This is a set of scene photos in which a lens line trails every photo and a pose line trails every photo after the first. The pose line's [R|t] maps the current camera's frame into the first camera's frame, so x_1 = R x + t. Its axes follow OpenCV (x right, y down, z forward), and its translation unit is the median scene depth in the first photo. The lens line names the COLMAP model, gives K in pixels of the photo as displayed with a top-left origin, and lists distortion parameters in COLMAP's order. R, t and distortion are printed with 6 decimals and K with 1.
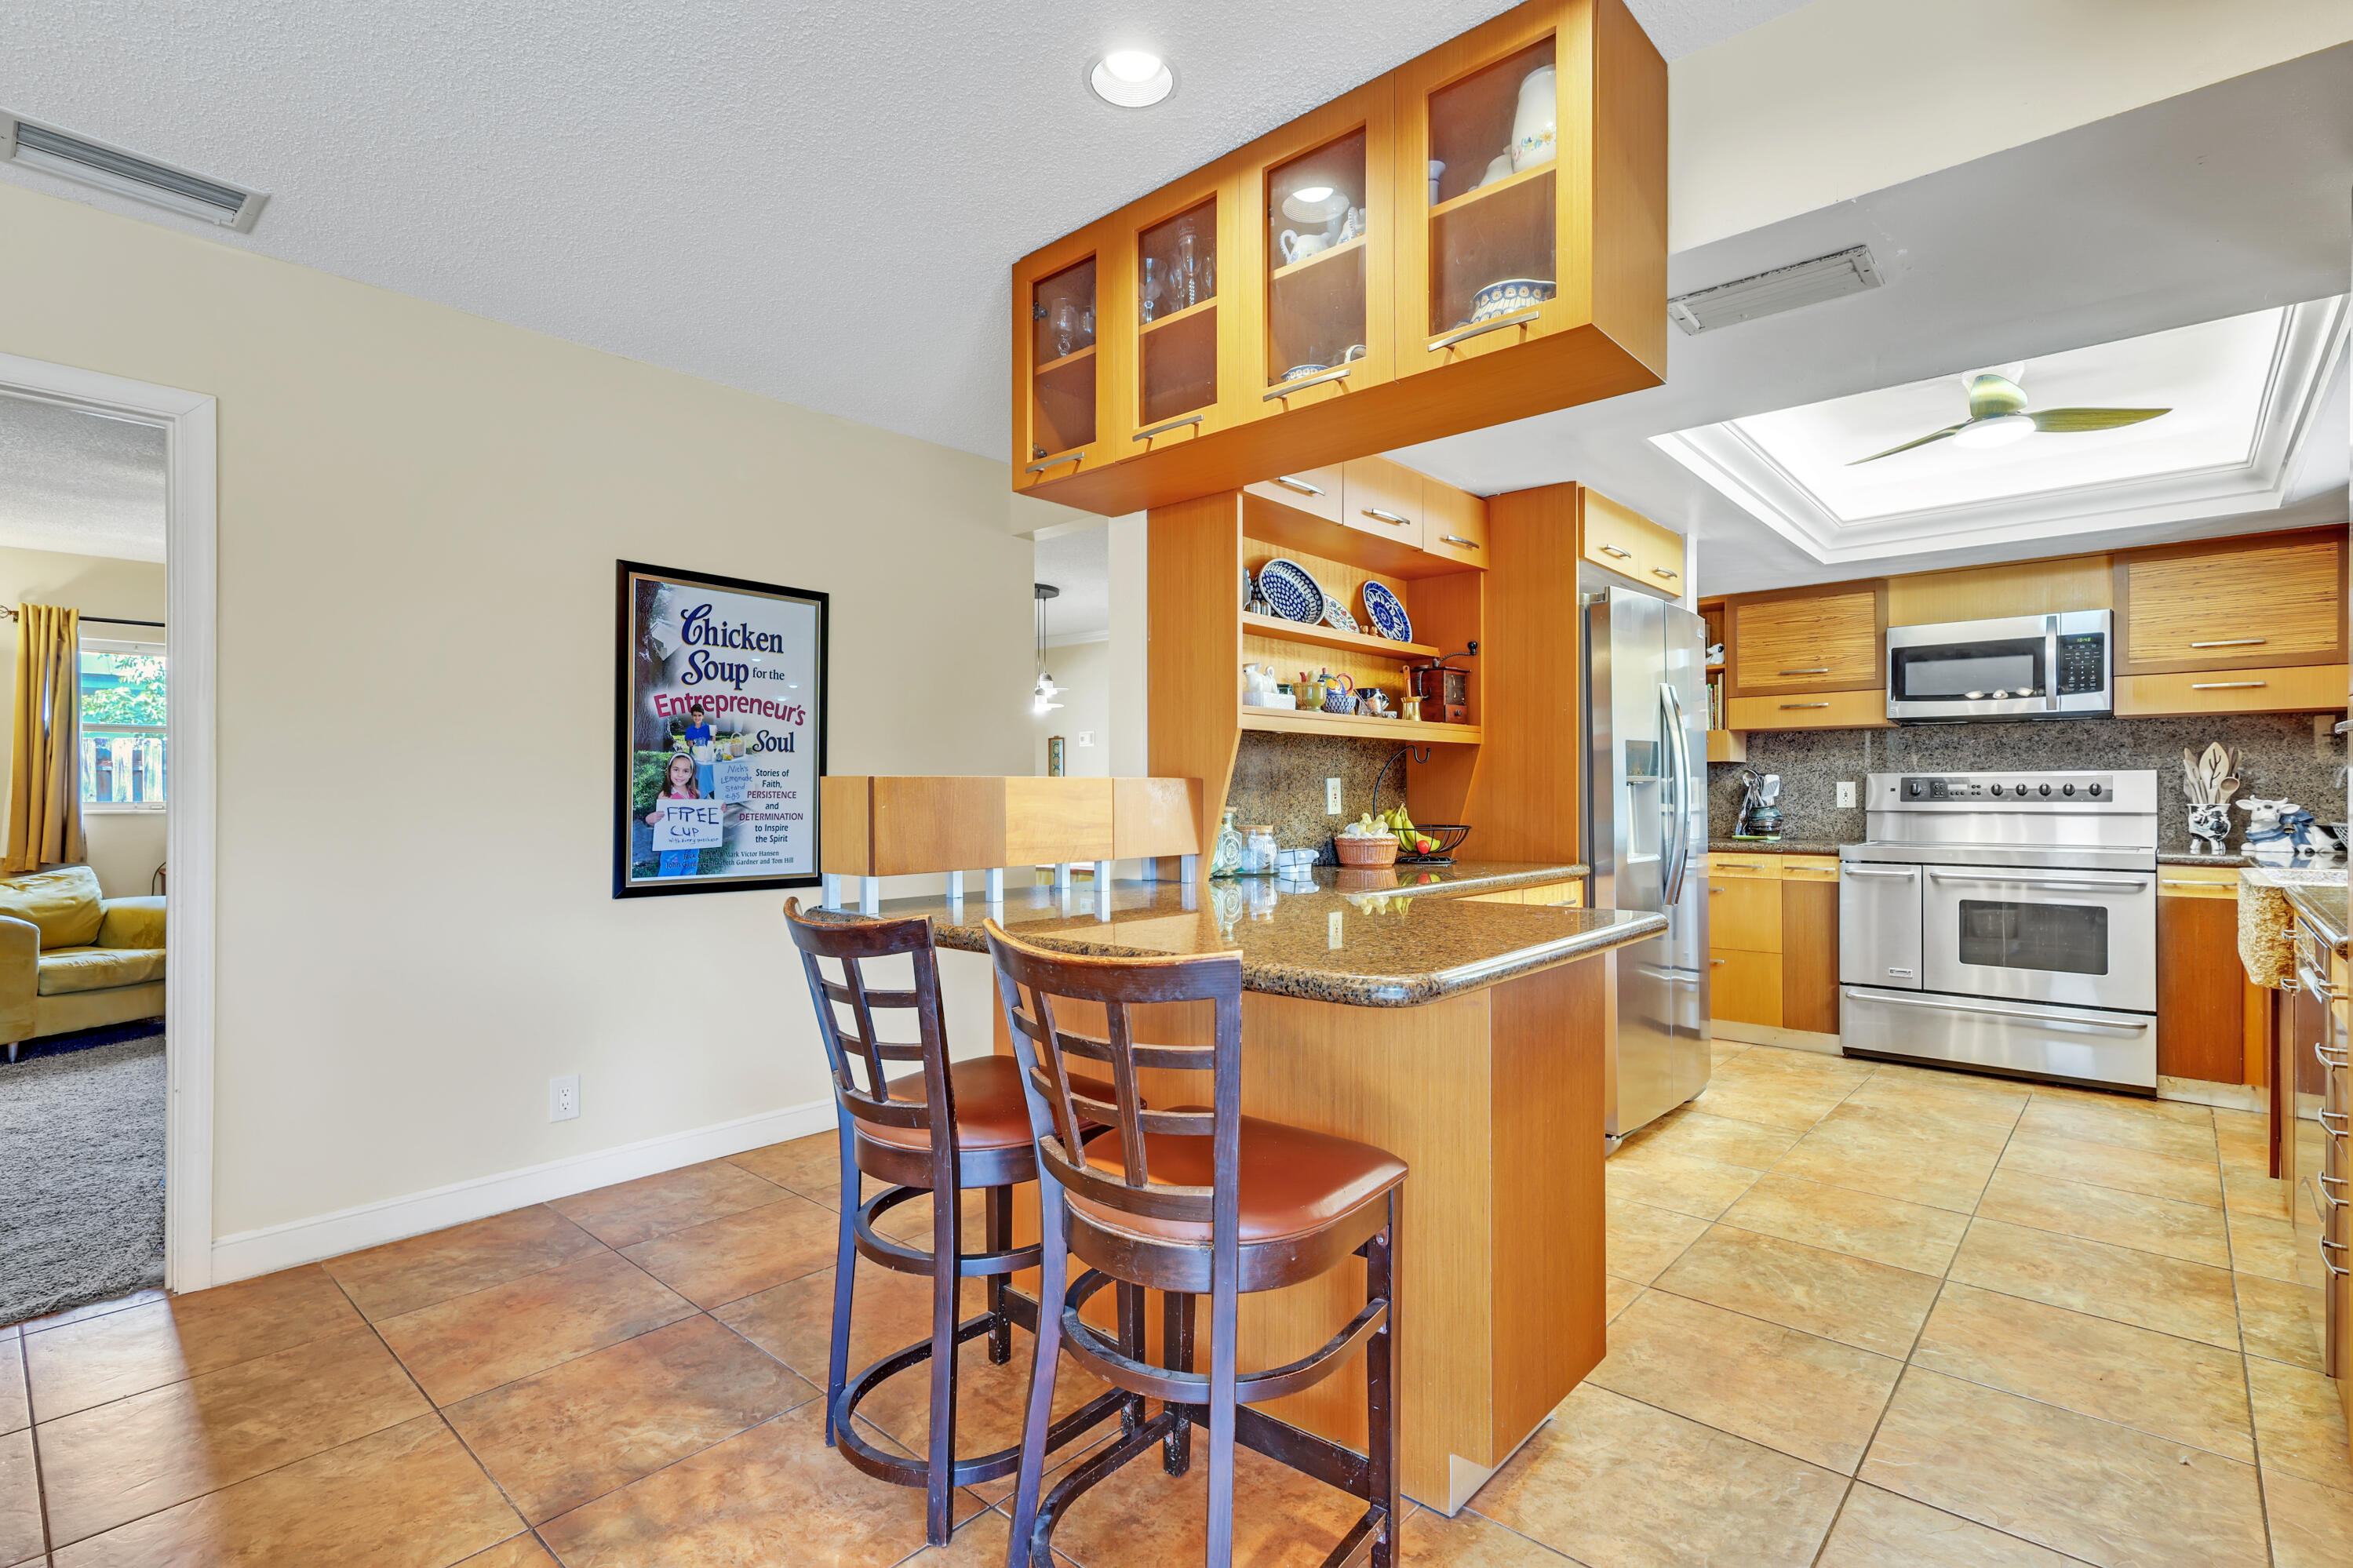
lens RADIAL K [[1097.9, 0, 1176.5], [0, 1097.9, 784.0], [0, 0, 1]] dist [-0.002587, -0.000427]
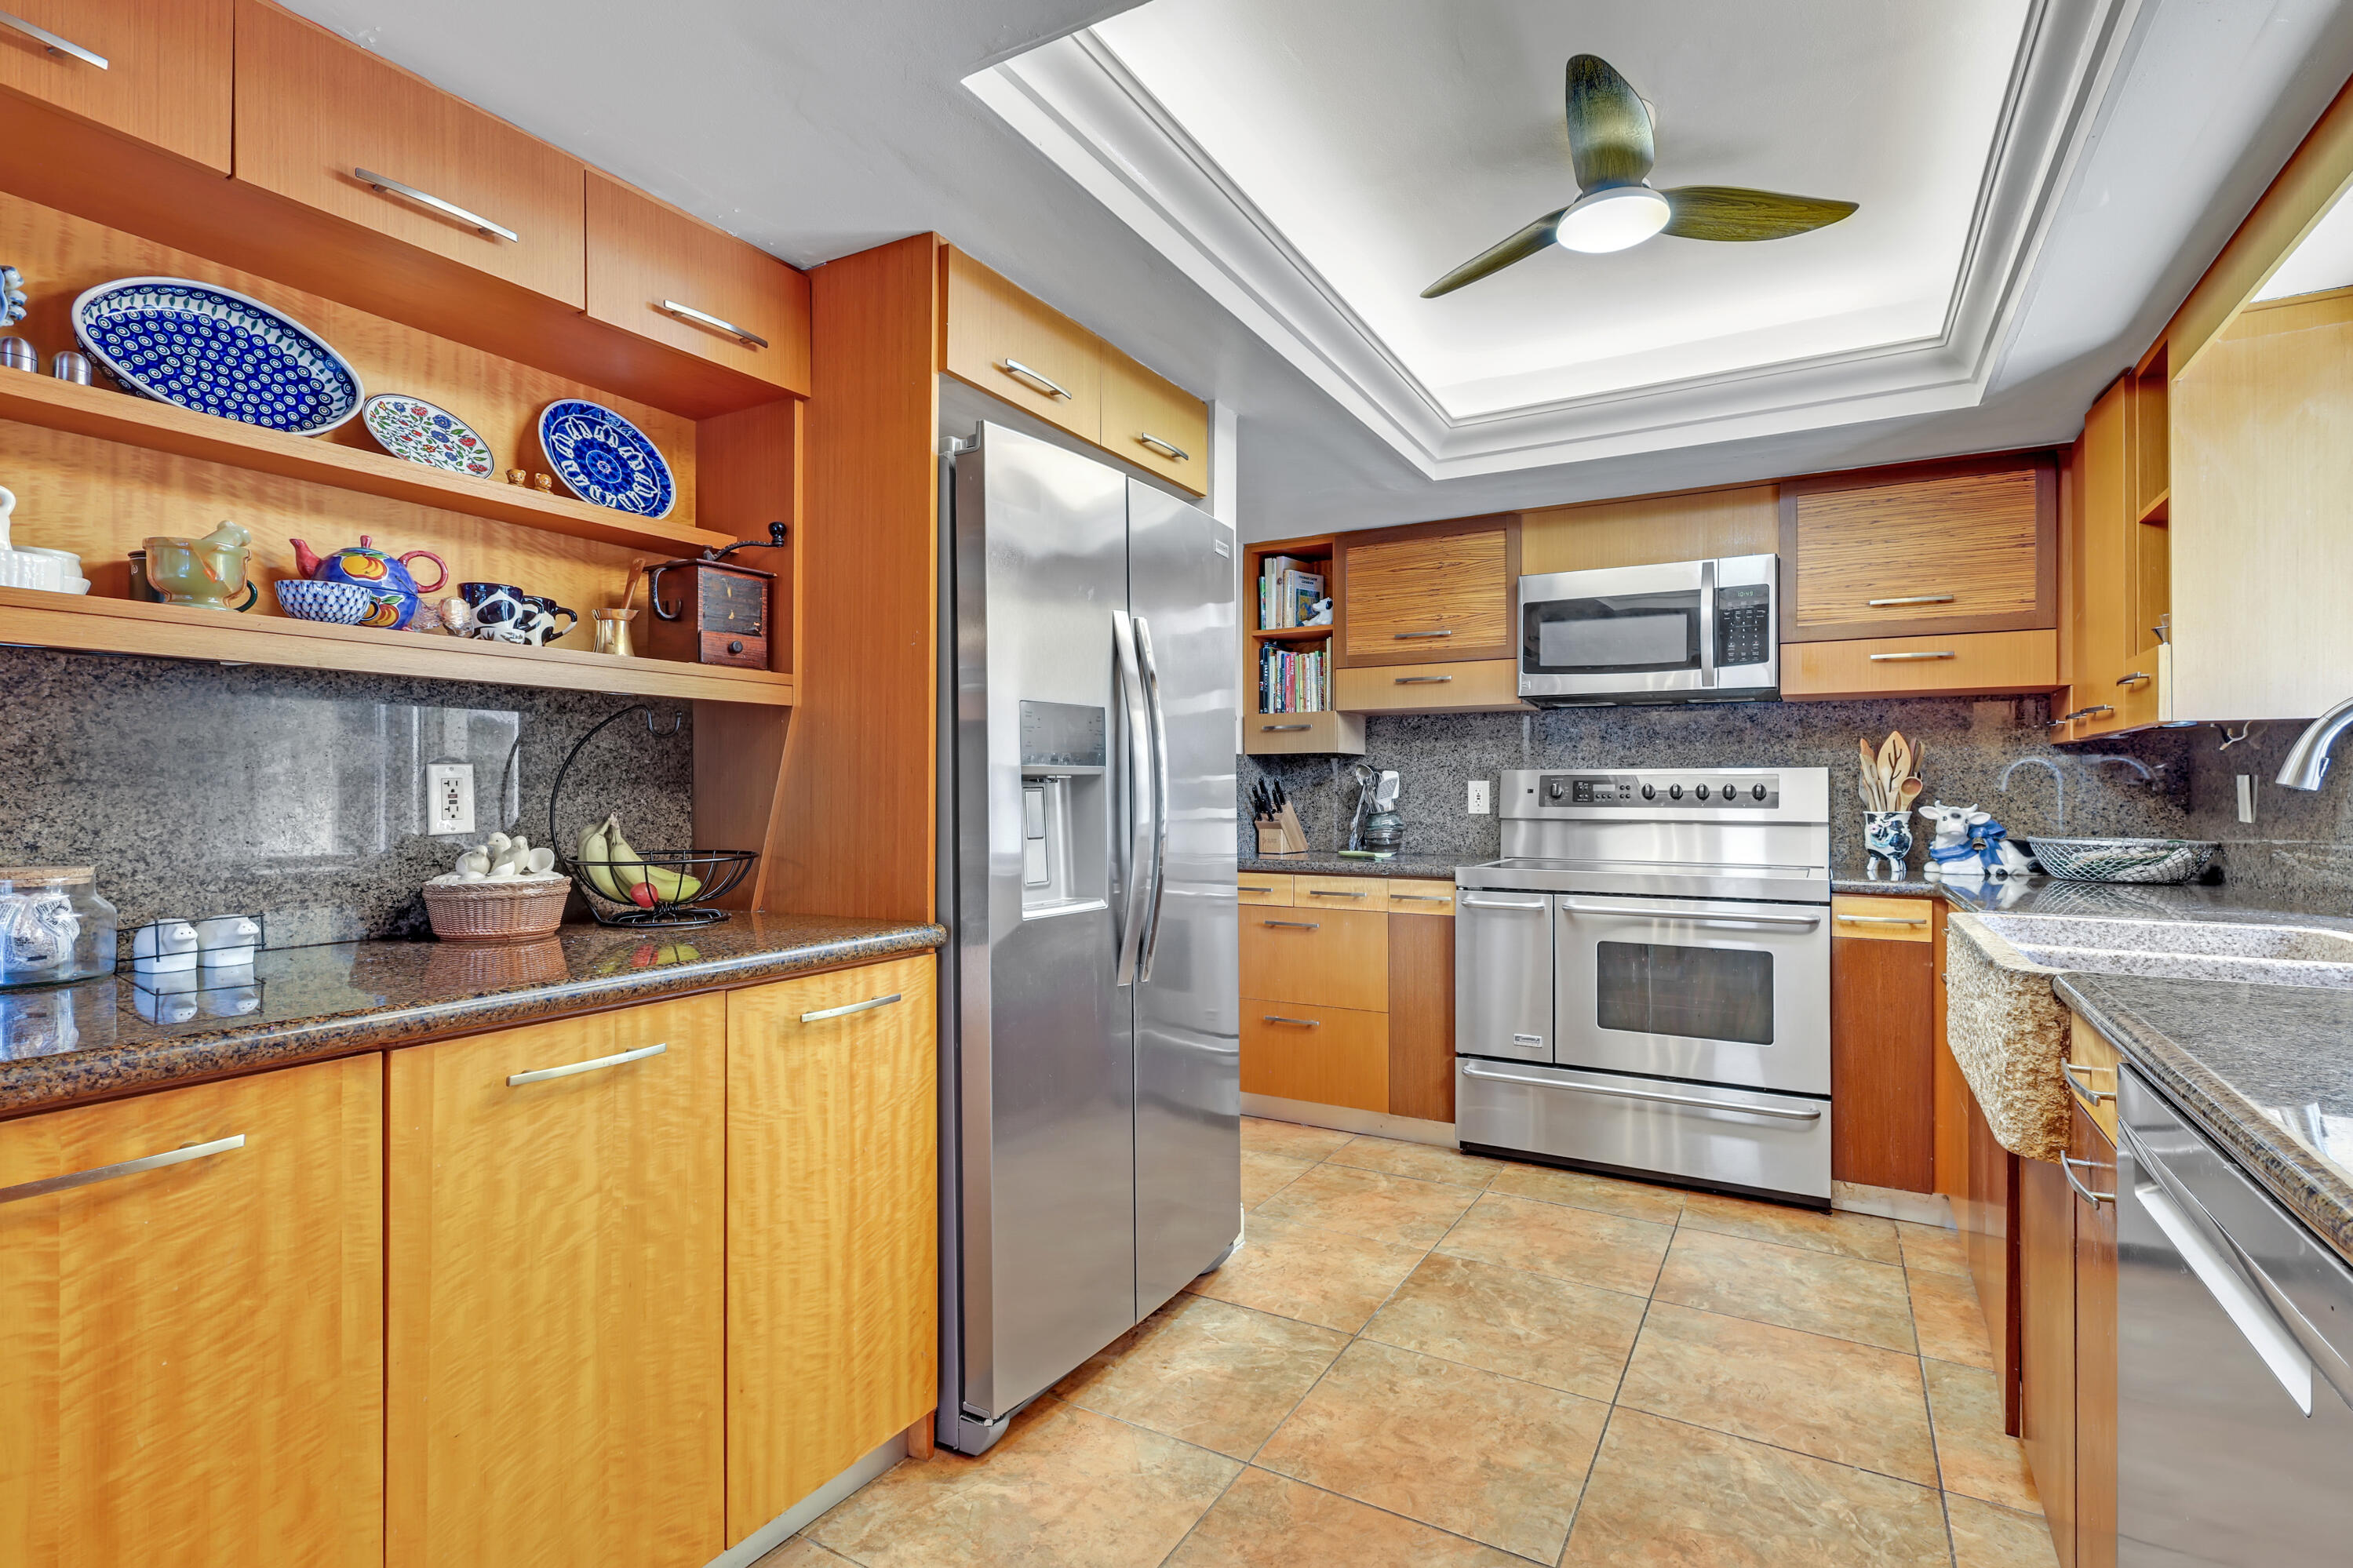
lens RADIAL K [[1100.5, 0, 1169.9], [0, 1100.5, 767.7], [0, 0, 1]] dist [-0.001455, 0.000045]
pose [[0.979878, 0.008956, 0.199396, 0.300010], [-0.006338, 0.999885, -0.013763, 0.001207], [-0.199496, 0.012222, 0.979822, 0.350206]]
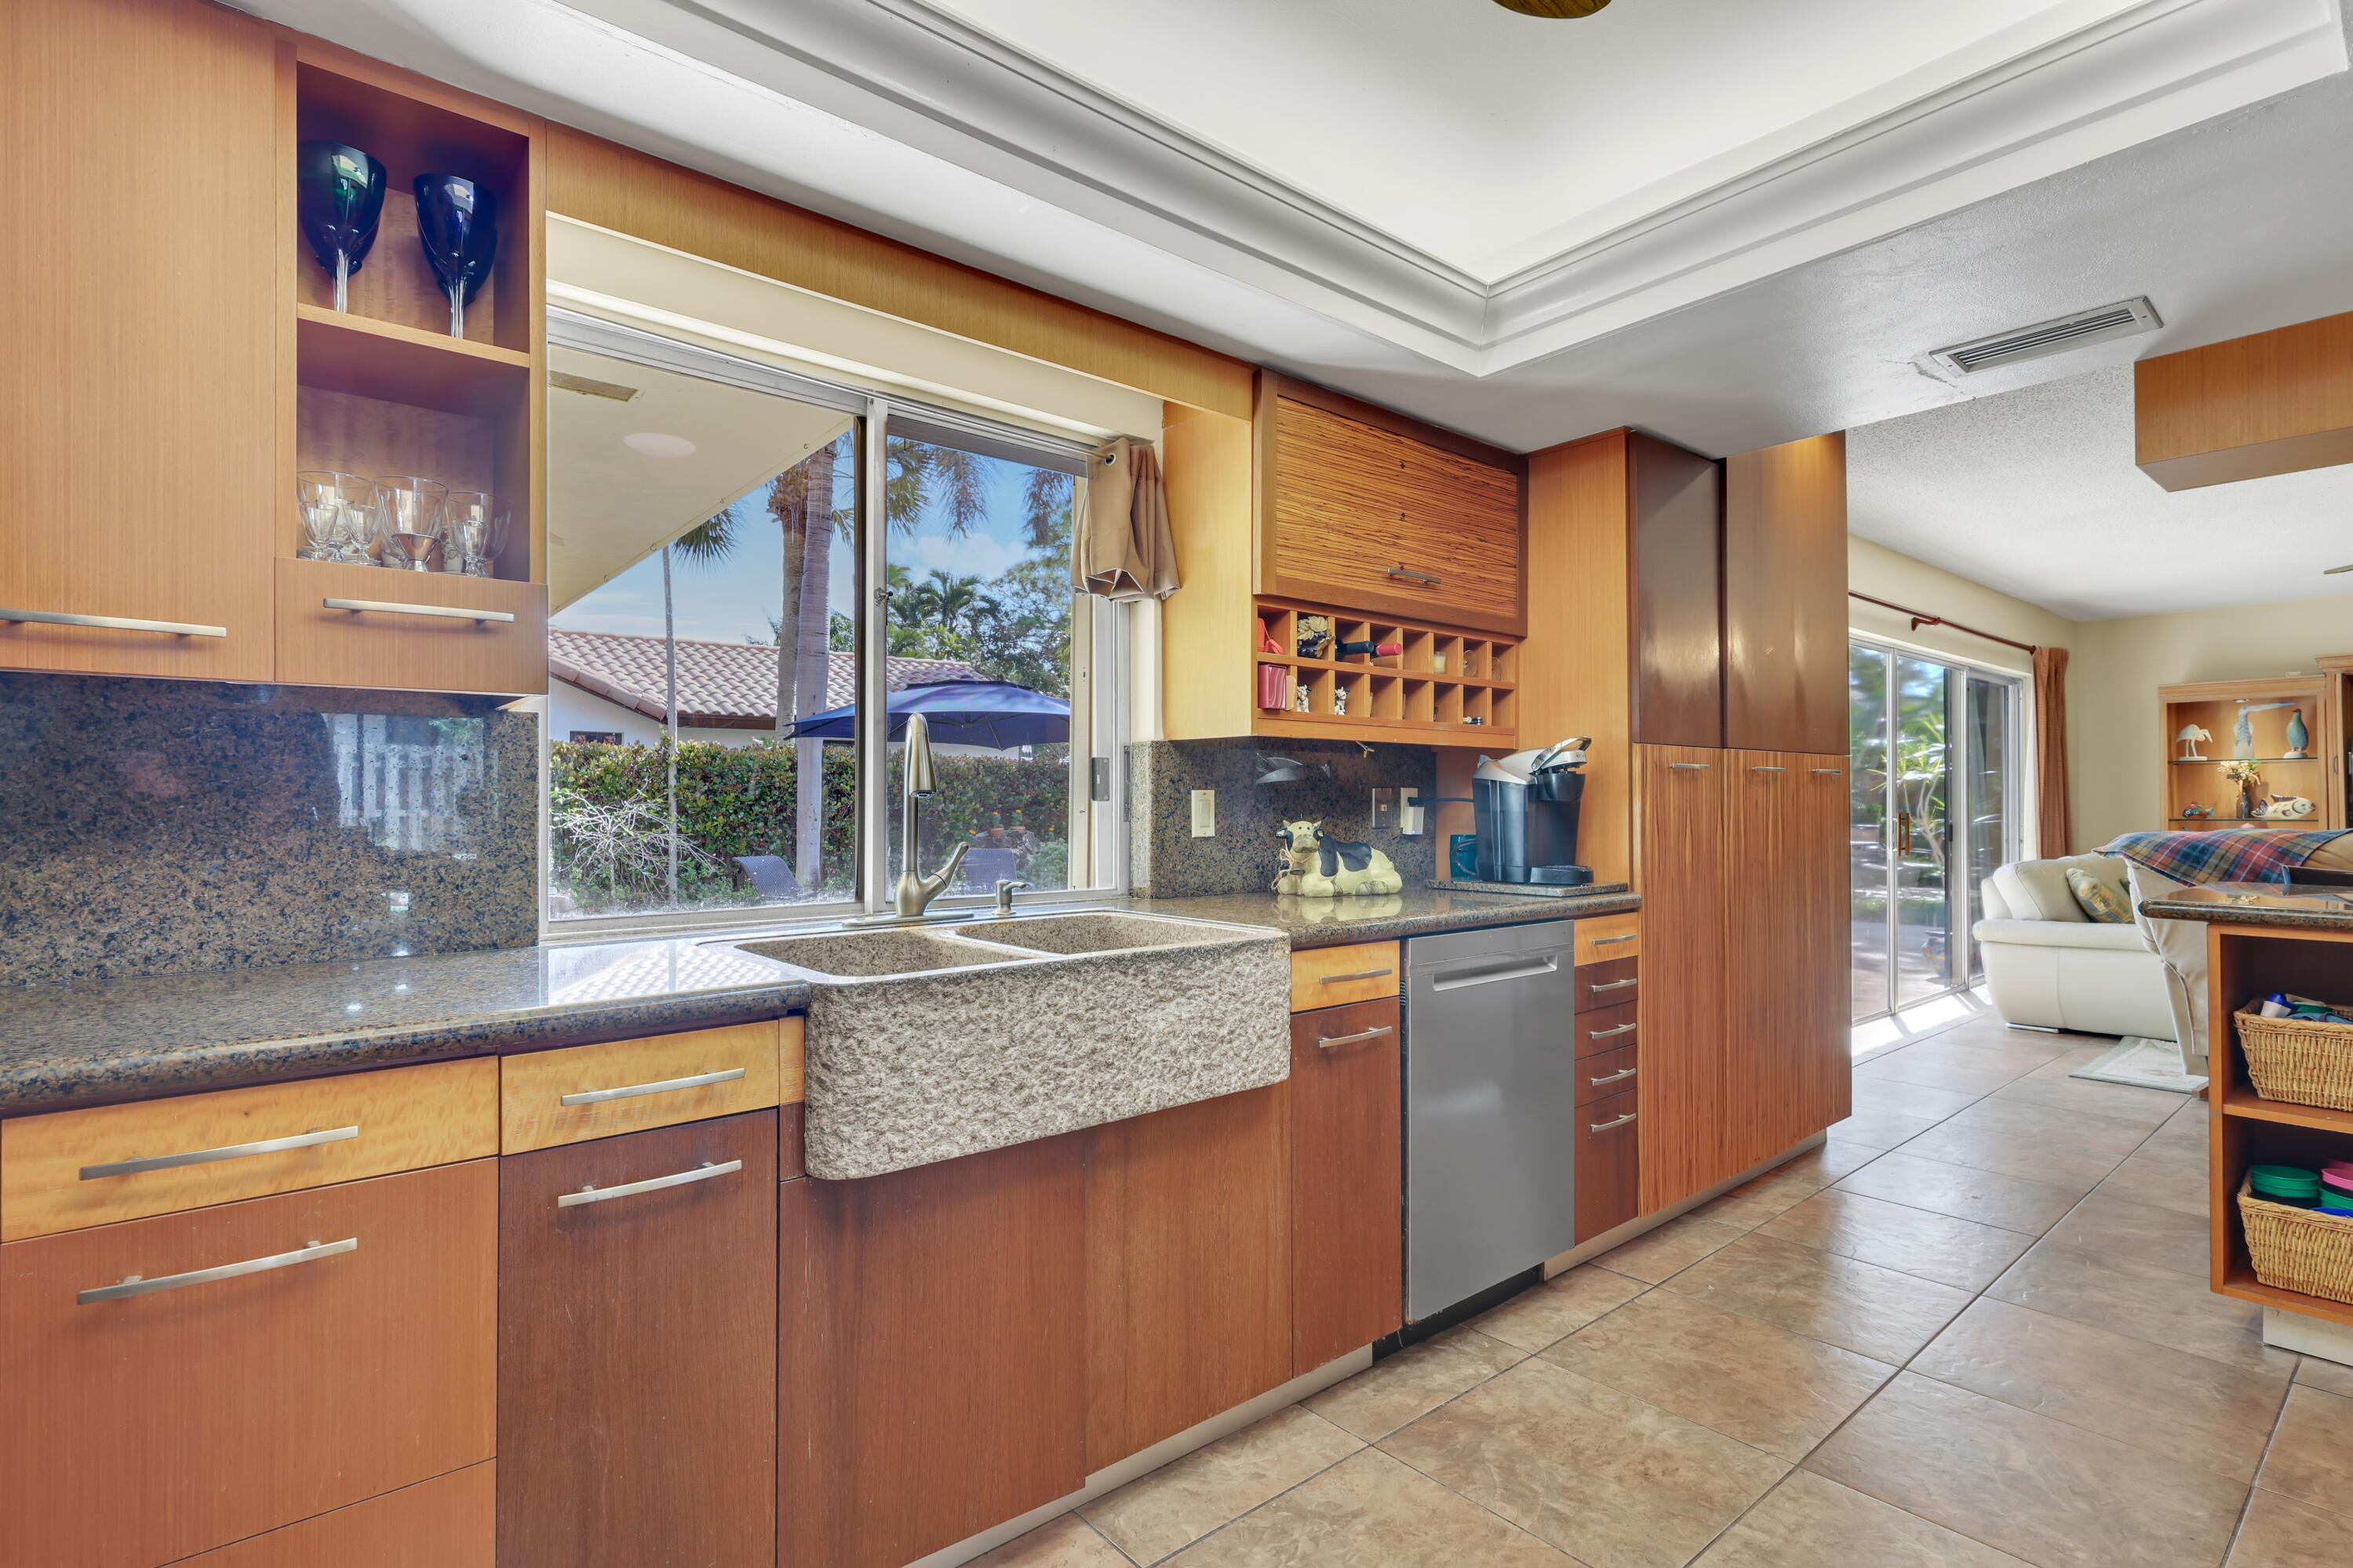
lens RADIAL K [[1097.9, 0, 1176.5], [0, 1097.9, 784.0], [0, 0, 1]] dist [-0.002587, -0.000427]
pose [[-0.988787, 0.001392, 0.149328, 0.614275], [-0.001598, 0.999801, -0.019901, 0.008937], [-0.149326, -0.019916, -0.988587, 1.099335]]
